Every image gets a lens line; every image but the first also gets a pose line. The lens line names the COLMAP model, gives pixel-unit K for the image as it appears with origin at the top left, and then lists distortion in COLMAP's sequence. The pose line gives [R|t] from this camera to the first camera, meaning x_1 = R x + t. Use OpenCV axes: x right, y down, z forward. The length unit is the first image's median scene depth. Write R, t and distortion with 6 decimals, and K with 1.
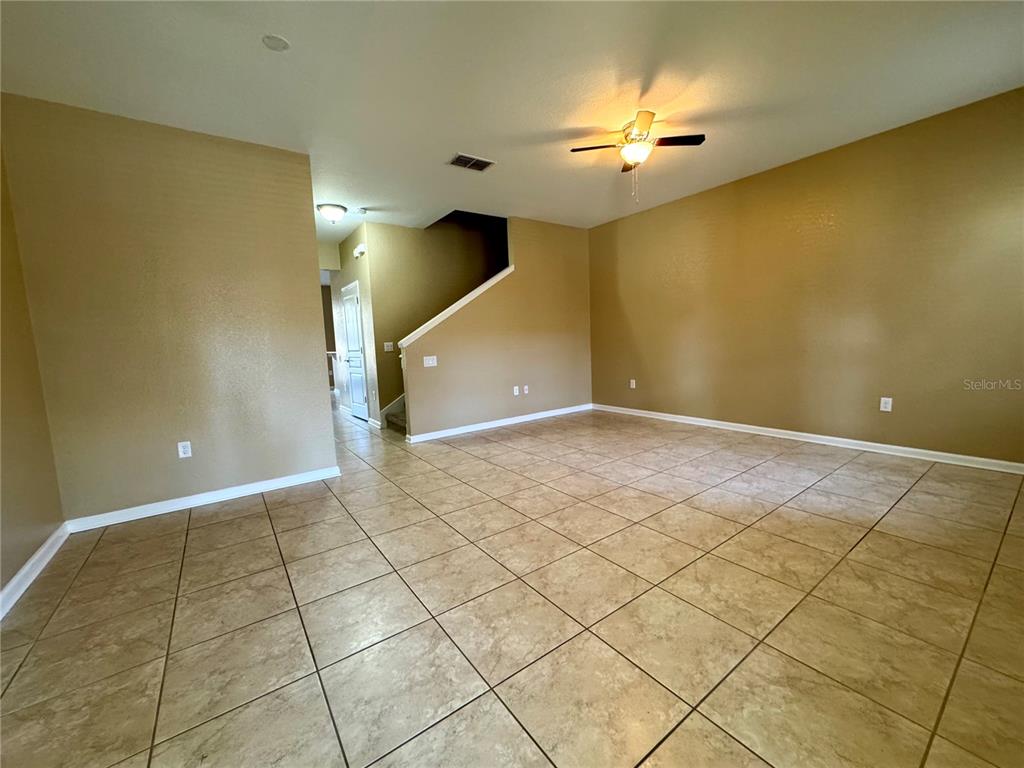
lens RADIAL K [[411.4, 0, 512.5], [0, 411.4, 381.9], [0, 0, 1]] dist [-0.001402, 0.000004]
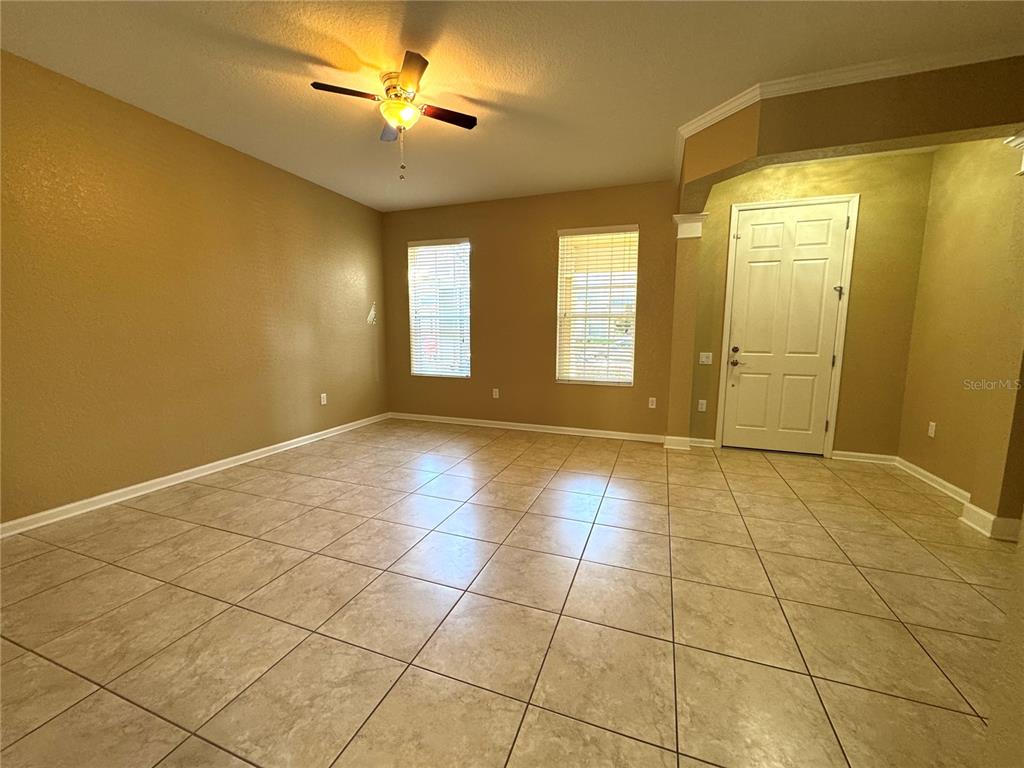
lens RADIAL K [[411.4, 0, 512.5], [0, 411.4, 381.9], [0, 0, 1]] dist [-0.001402, 0.000004]
pose [[-0.565059, -0.060724, 0.822813, -0.718551], [0.105652, 0.983751, 0.145157, -0.185596], [-0.818258, 0.168955, -0.549462, 1.868263]]
